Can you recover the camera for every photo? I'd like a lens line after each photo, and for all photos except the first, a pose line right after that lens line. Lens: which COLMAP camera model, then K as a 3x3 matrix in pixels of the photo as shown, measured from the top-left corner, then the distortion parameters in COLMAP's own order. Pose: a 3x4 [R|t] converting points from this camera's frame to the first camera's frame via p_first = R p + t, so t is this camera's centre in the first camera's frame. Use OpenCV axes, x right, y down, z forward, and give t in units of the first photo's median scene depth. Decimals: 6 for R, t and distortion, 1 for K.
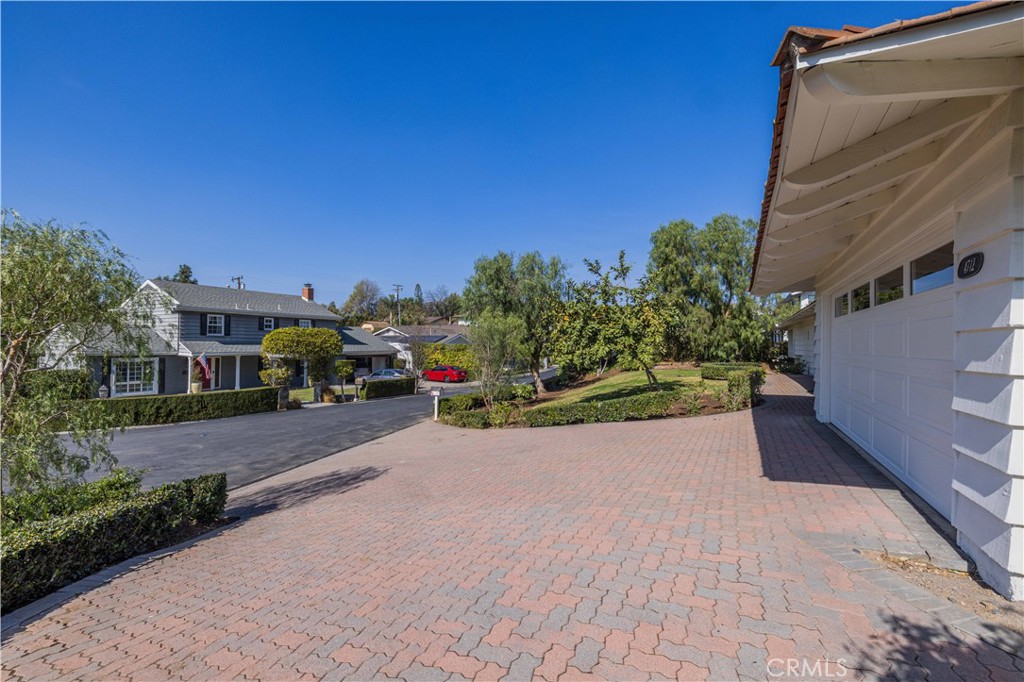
lens RADIAL K [[436.2, 0, 505.7], [0, 436.2, 333.8], [0, 0, 1]] dist [0.001002, -0.001369]
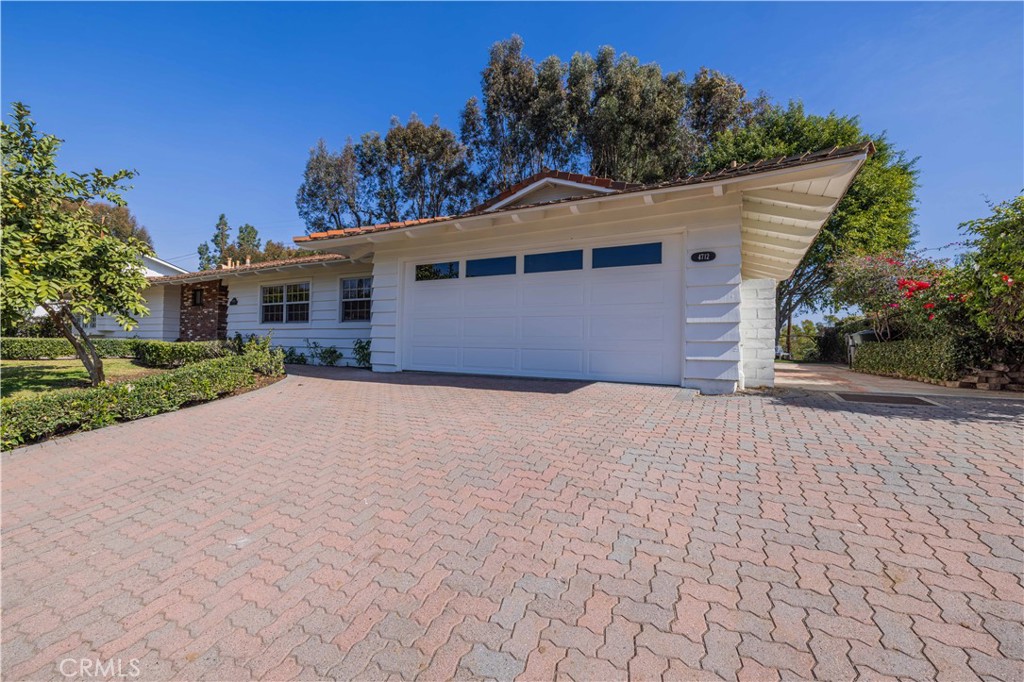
lens RADIAL K [[436.2, 0, 513.7], [0, 436.2, 338.9], [0, 0, 1]] dist [0.001002, -0.001369]
pose [[-0.012264, 0.006613, 0.999903, -0.564722], [-0.042327, 0.999078, -0.007127, 0.153868], [-0.999029, -0.042410, -0.011973, 0.950626]]
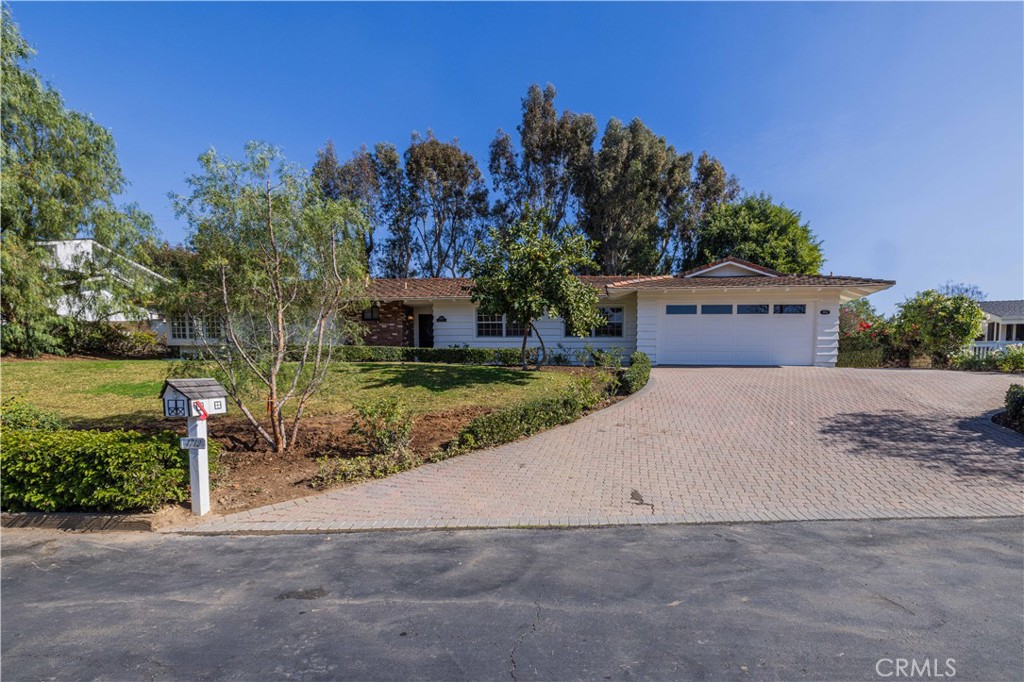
lens RADIAL K [[460.5, 0, 584.8], [0, 460.5, 411.0], [0, 0, 1]] dist [0.005603, 0.000484]
pose [[-0.391293, -0.085349, 0.916300, -1.528529], [-0.036130, 0.996347, 0.077377, 0.354351], [-0.919557, -0.002829, -0.392947, 2.893819]]
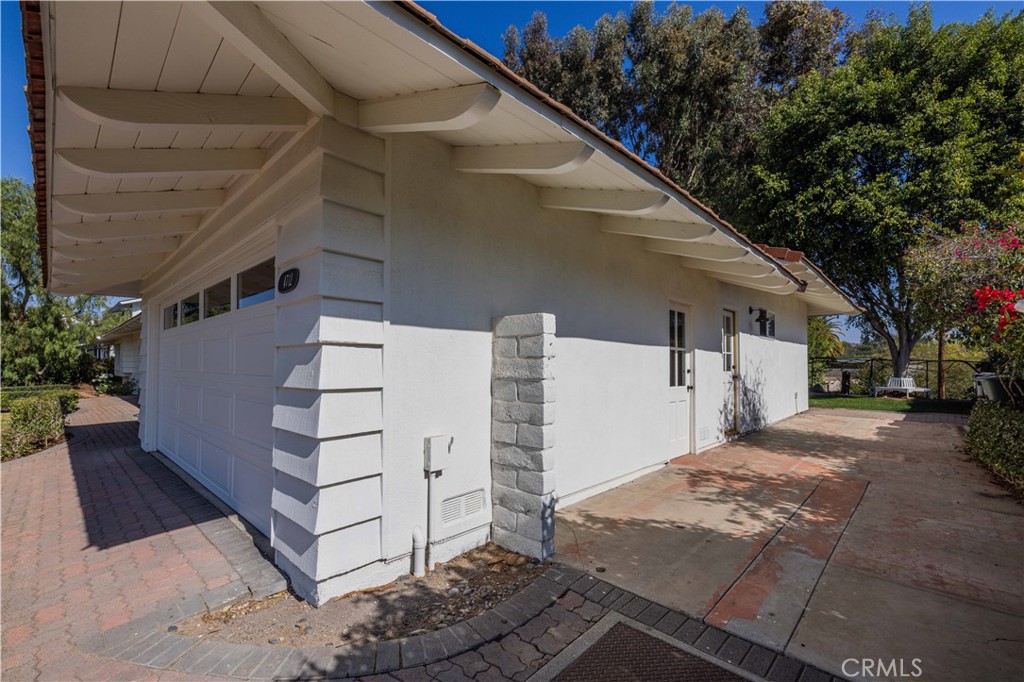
lens RADIAL K [[436.2, 0, 508.5], [0, 436.2, 365.0], [0, 0, 1]] dist [0.001002, -0.001369]
pose [[0.265325, -0.012765, 0.964075, 0.119500], [-0.020329, 0.999616, 0.018831, 0.003397], [-0.963945, -0.024595, 0.264963, 0.124886]]
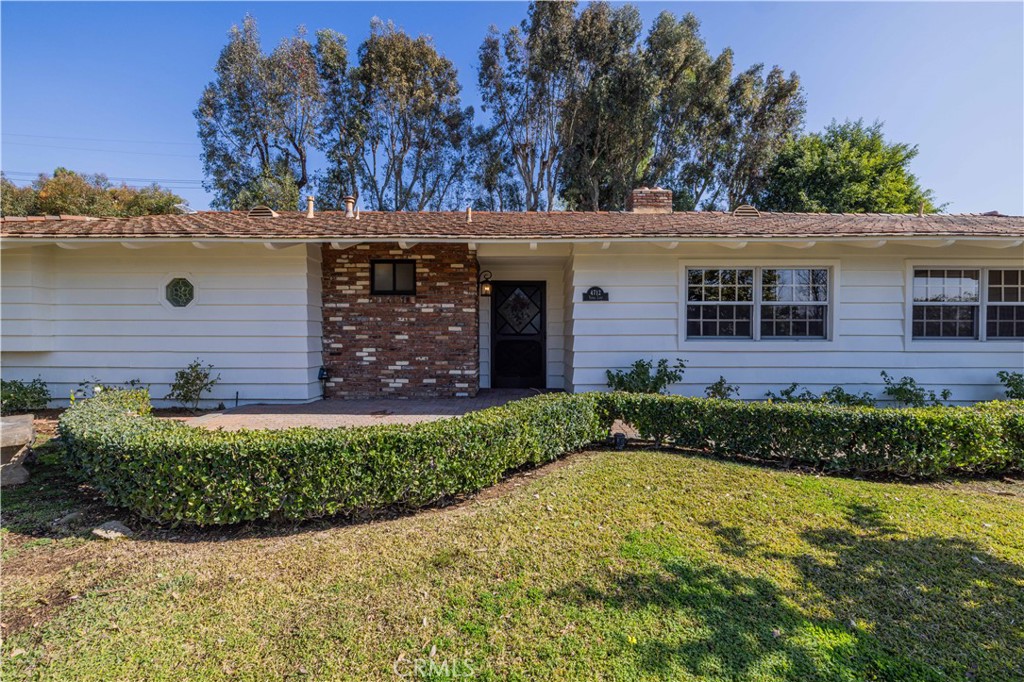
lens RADIAL K [[436.2, 0, 515.1], [0, 436.2, 340.8], [0, 0, 1]] dist [0.001002, -0.001369]
pose [[-0.483995, -0.025495, 0.874699, 1.002082], [-0.030723, 0.999454, 0.012131, 0.113288], [-0.874531, -0.021002, -0.484515, 3.327858]]
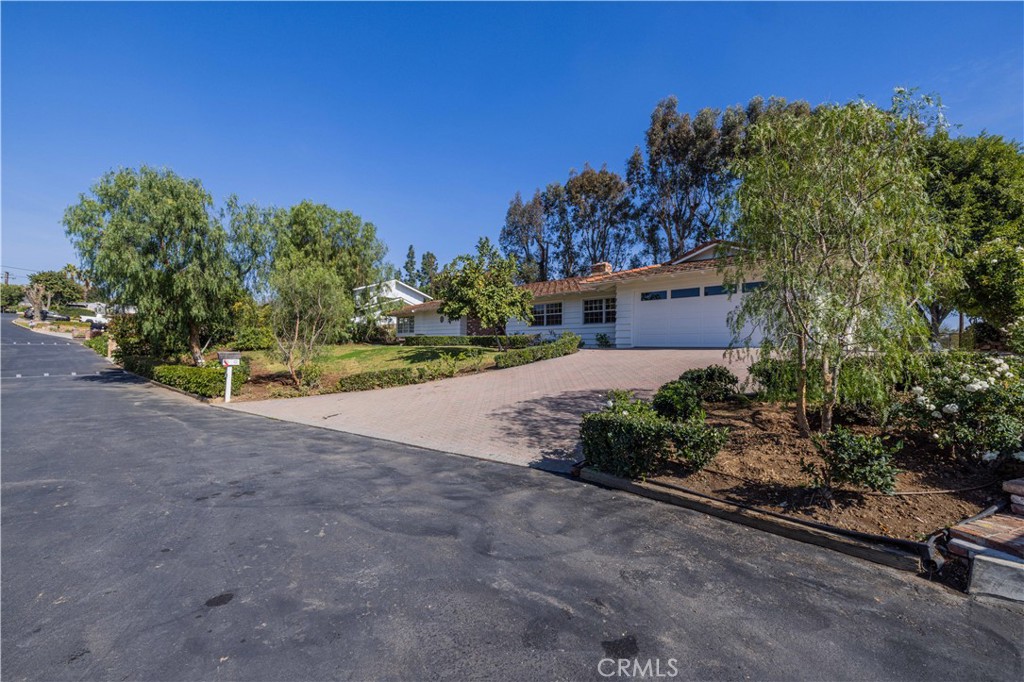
lens RADIAL K [[436.2, 0, 509.9], [0, 436.2, 339.7], [0, 0, 1]] dist [0.001002, -0.001369]
pose [[0.304153, 0.024906, 0.952297, -2.134767], [-0.041604, 0.999052, -0.012841, 0.294701], [-0.951714, -0.035714, 0.304901, 1.221662]]
